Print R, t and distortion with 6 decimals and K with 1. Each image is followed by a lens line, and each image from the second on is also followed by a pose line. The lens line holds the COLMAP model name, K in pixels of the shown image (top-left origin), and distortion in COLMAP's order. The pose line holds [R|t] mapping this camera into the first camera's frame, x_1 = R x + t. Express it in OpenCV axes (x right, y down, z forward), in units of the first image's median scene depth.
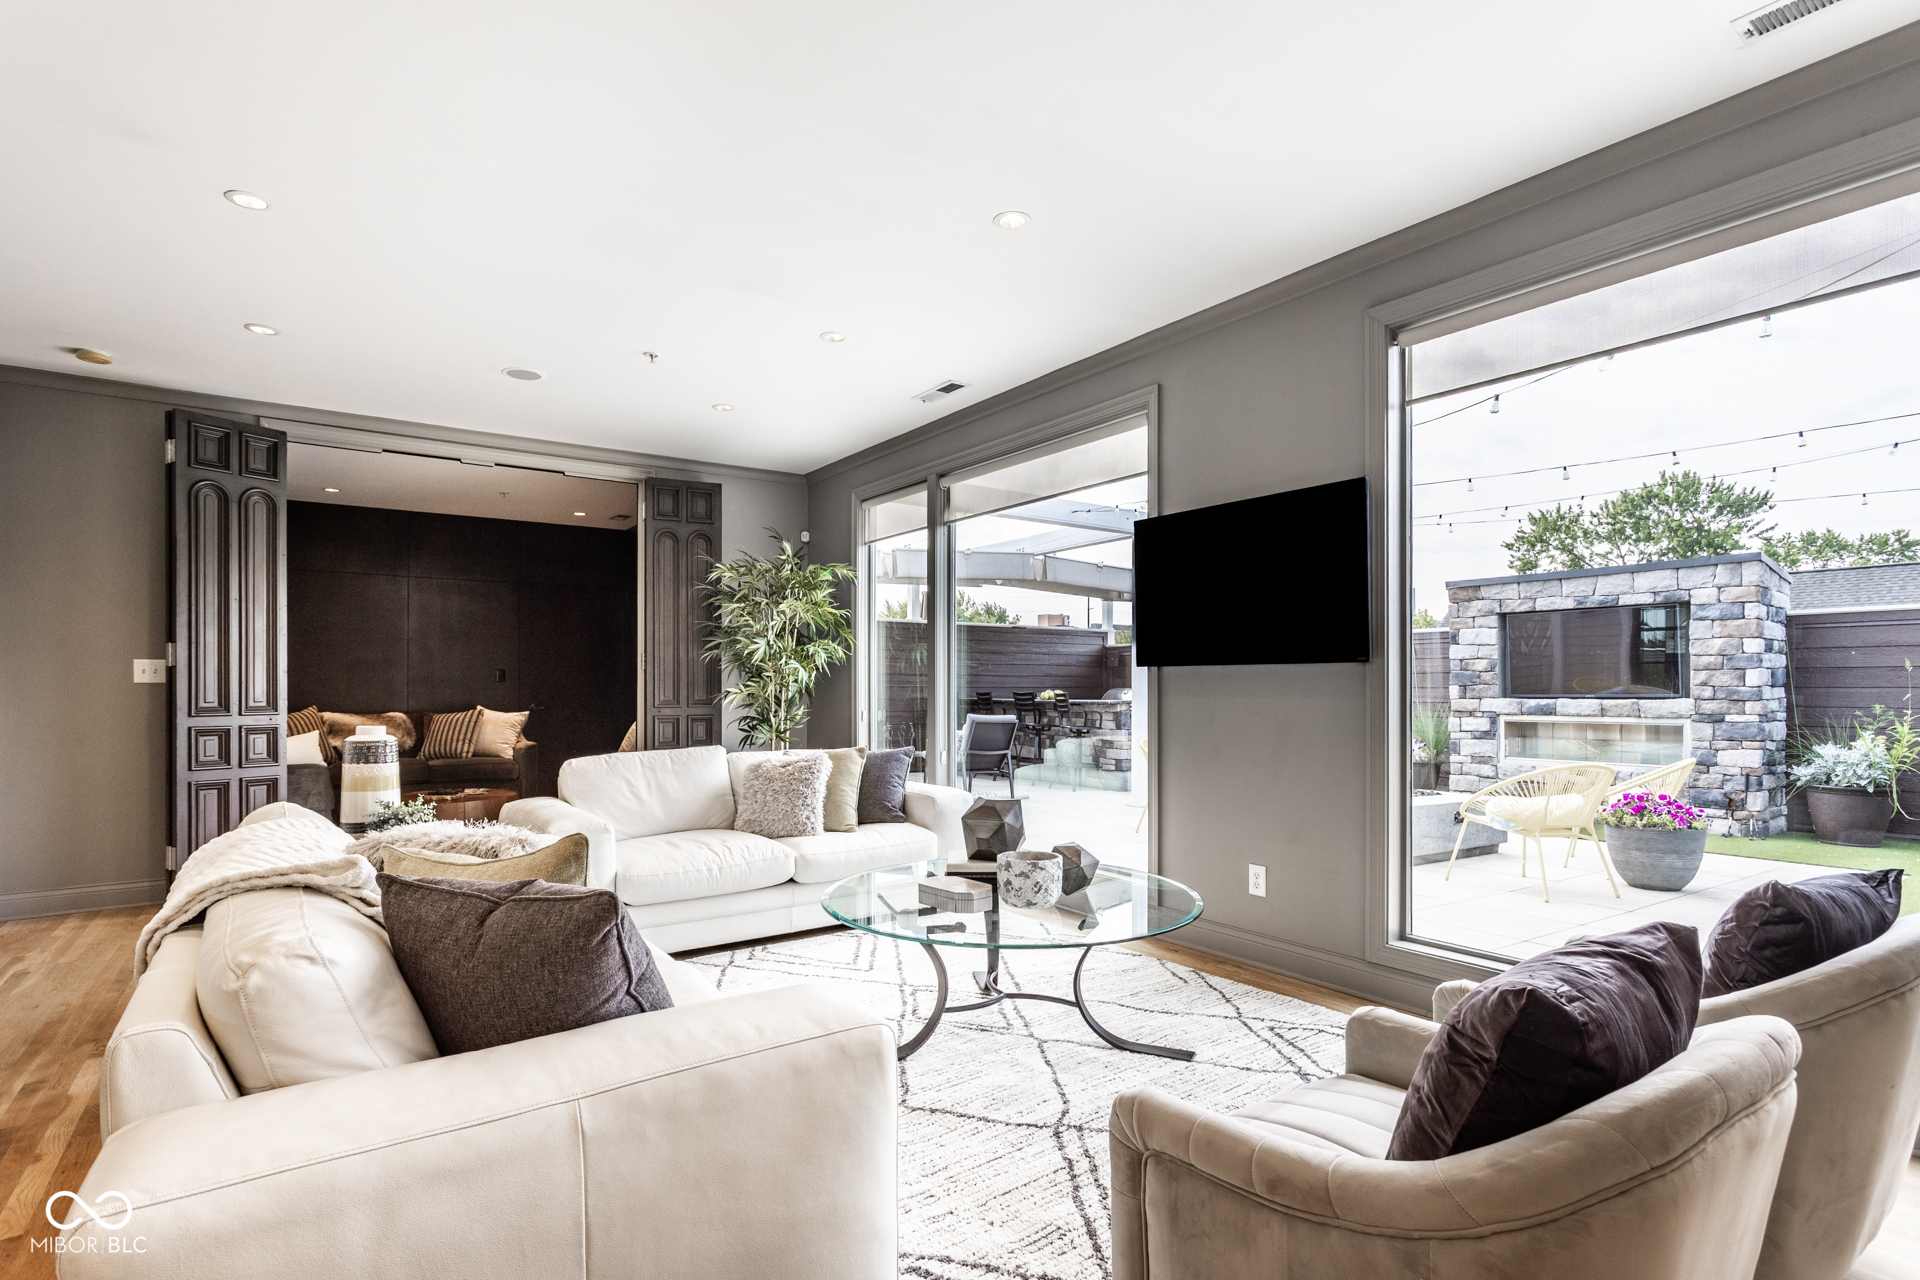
lens RADIAL K [[934.2, 0, 966.5], [0, 934.2, 684.6], [0, 0, 1]] dist [0.001420, 0.000551]
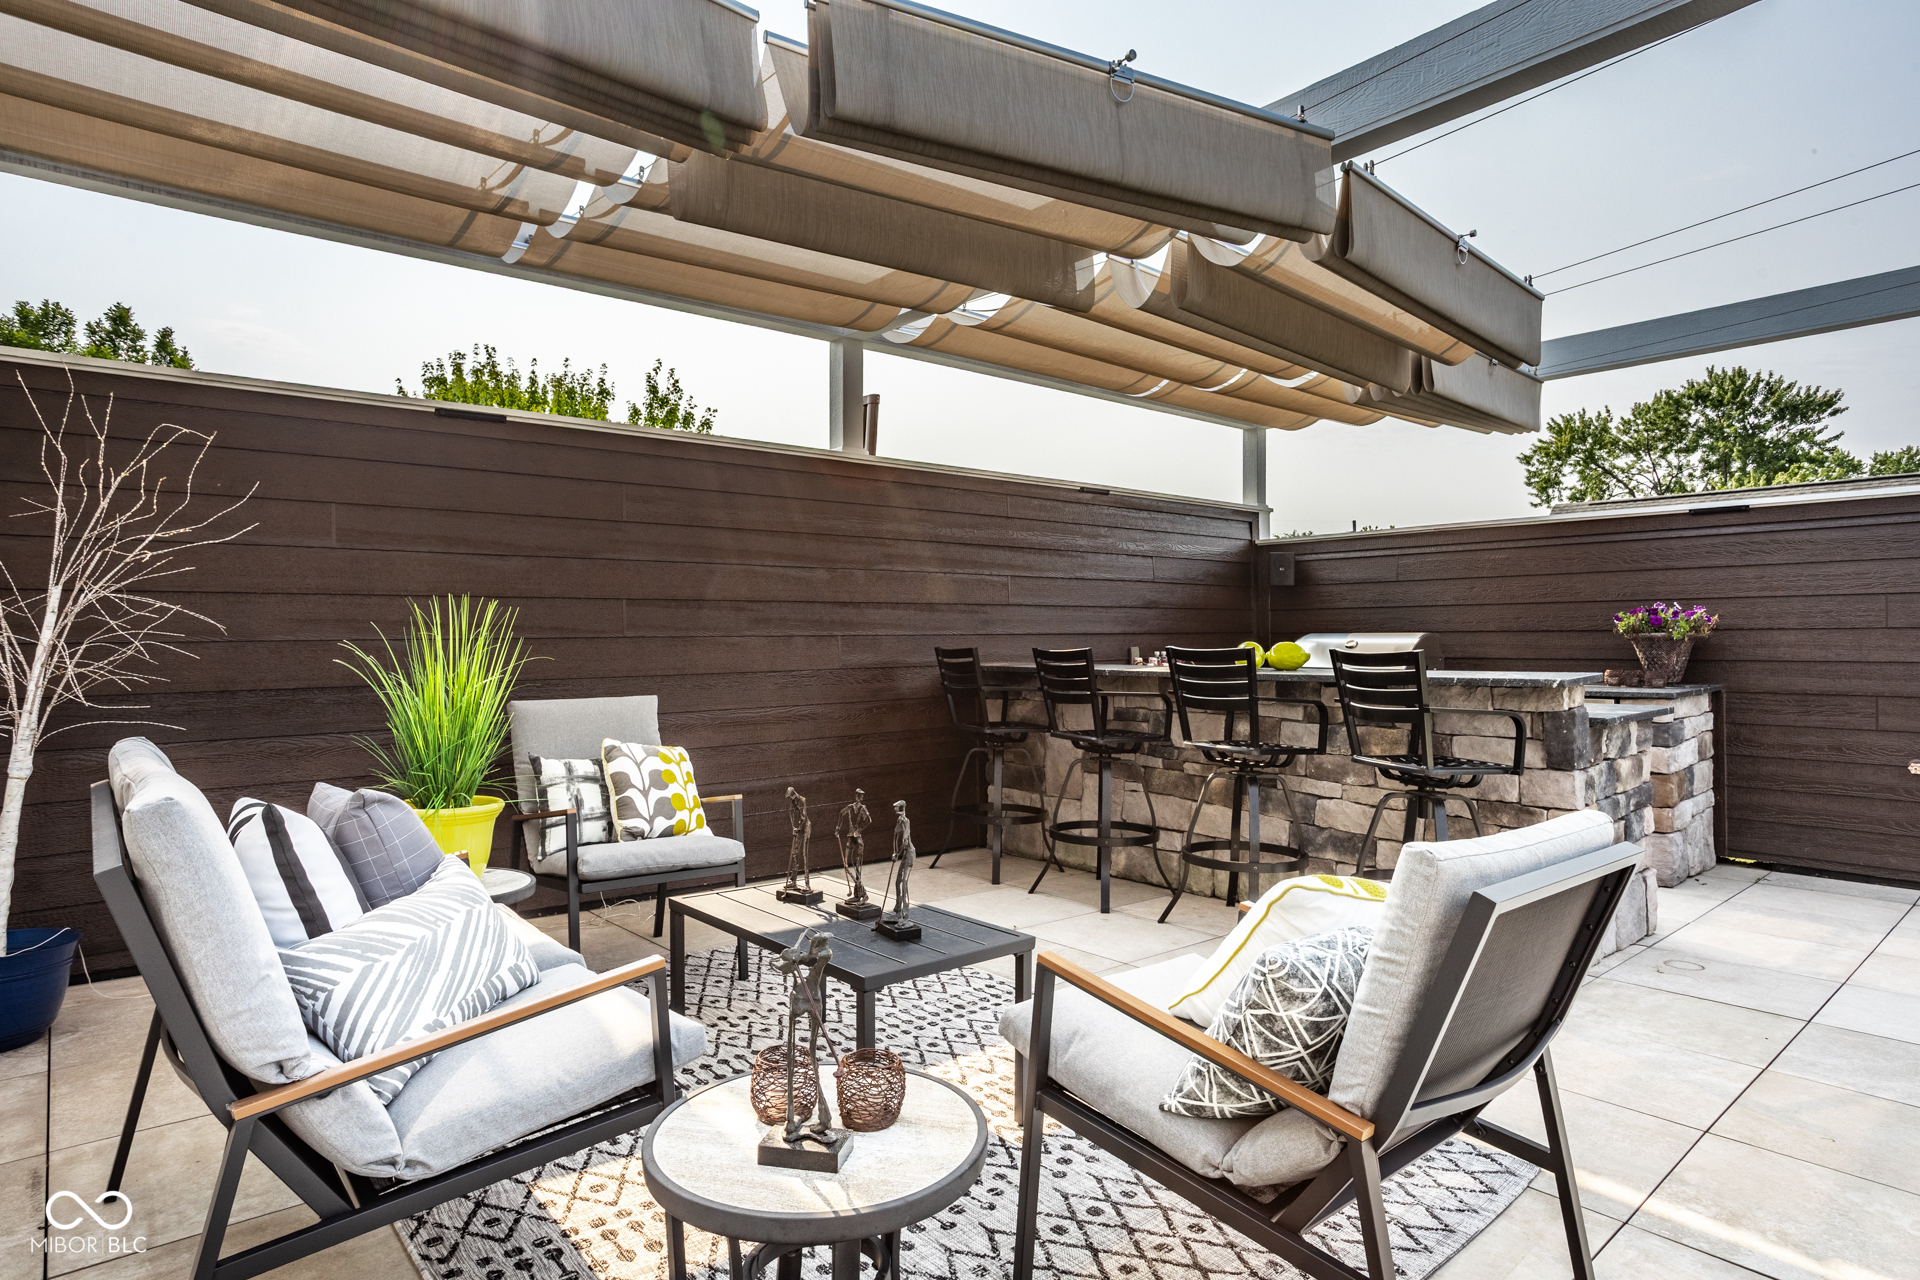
lens RADIAL K [[1053.1, 0, 960.0], [0, 1053.1, 640.0], [0, 0, 1]] dist [-0.003072, 0.002406]
pose [[0.995793, -0.010134, 0.091073, -0.082537], [0.009328, 0.999914, 0.009269, 0.000905], [-0.091159, -0.008381, 0.995801, 0.908661]]
